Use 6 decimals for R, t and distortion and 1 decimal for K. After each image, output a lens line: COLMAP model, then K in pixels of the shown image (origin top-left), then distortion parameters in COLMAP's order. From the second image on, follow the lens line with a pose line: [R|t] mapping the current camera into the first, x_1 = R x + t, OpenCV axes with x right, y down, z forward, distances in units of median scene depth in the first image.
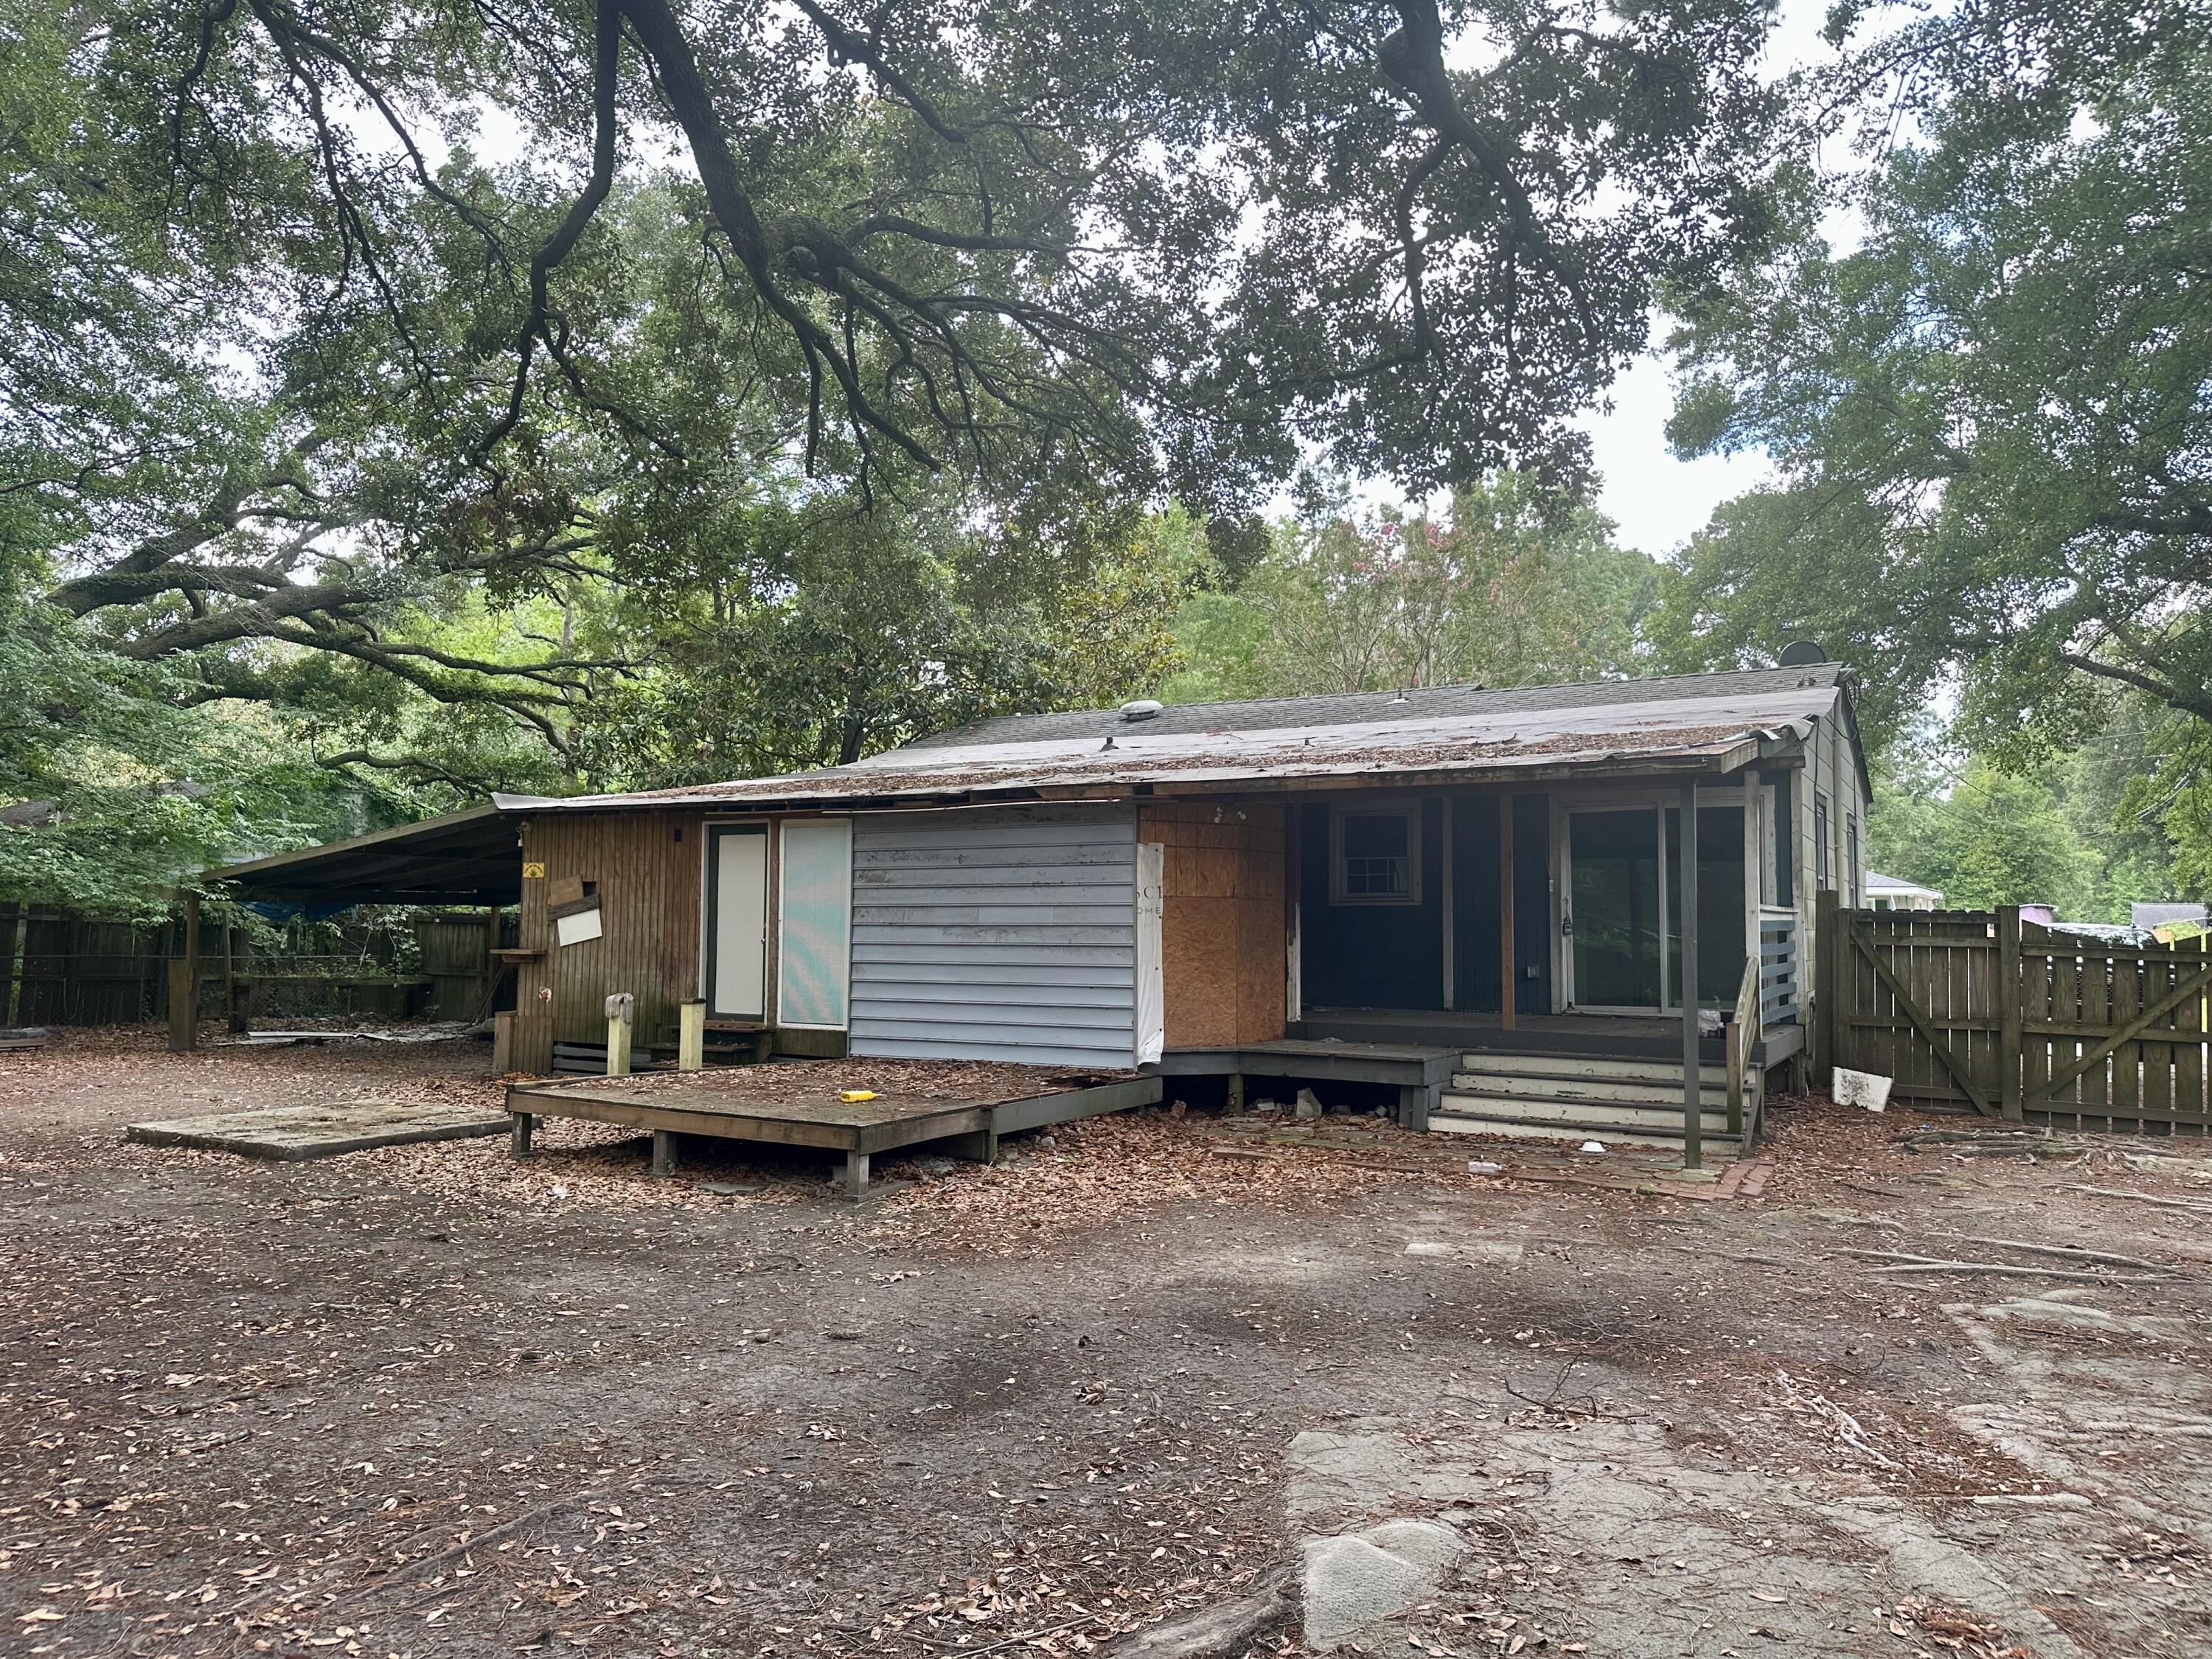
lens RADIAL K [[1508.6, 0, 1106.0], [0, 1508.6, 829.5], [0, 0, 1]] dist [0.114875, 0.001023]
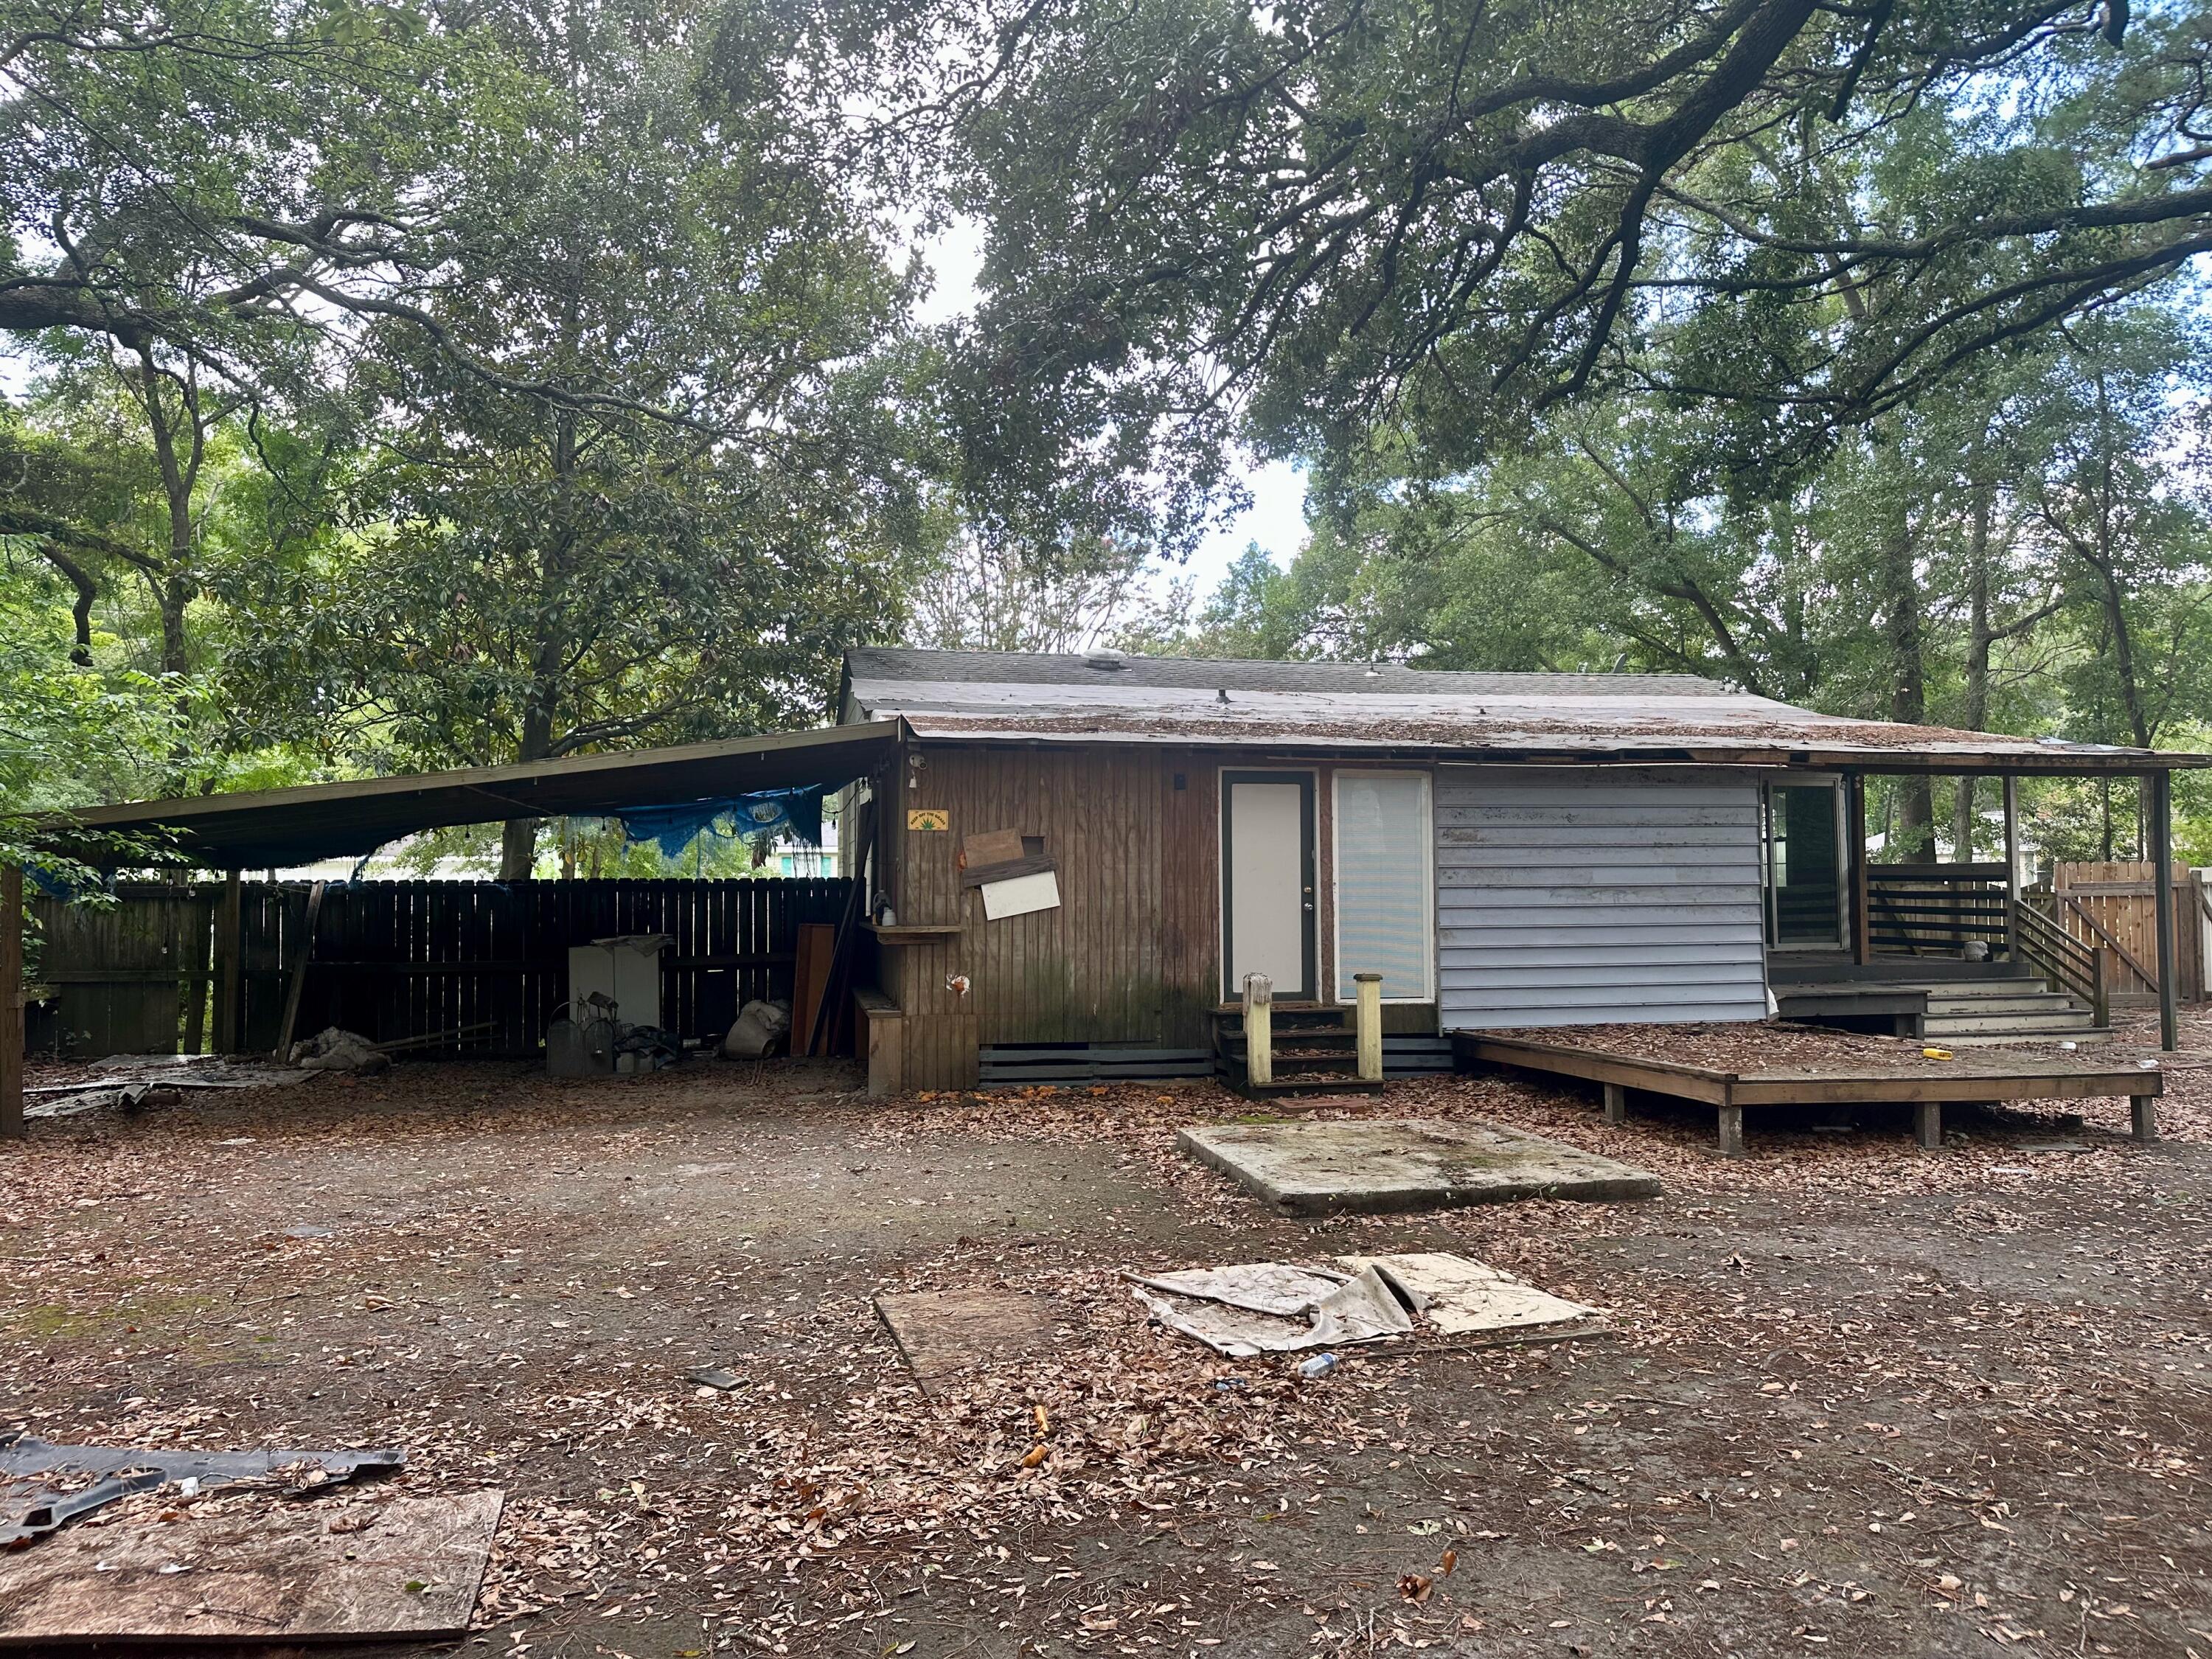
lens RADIAL K [[1542.4, 0, 1106.0], [0, 1542.4, 829.5], [0, 0, 1]] dist [-0.025991, 0.006185]
pose [[0.759710, 0.014402, 0.650102, -0.932243], [-0.029756, 0.999477, 0.012631, 0.022565], [-0.649581, -0.028940, 0.759742, 0.429411]]
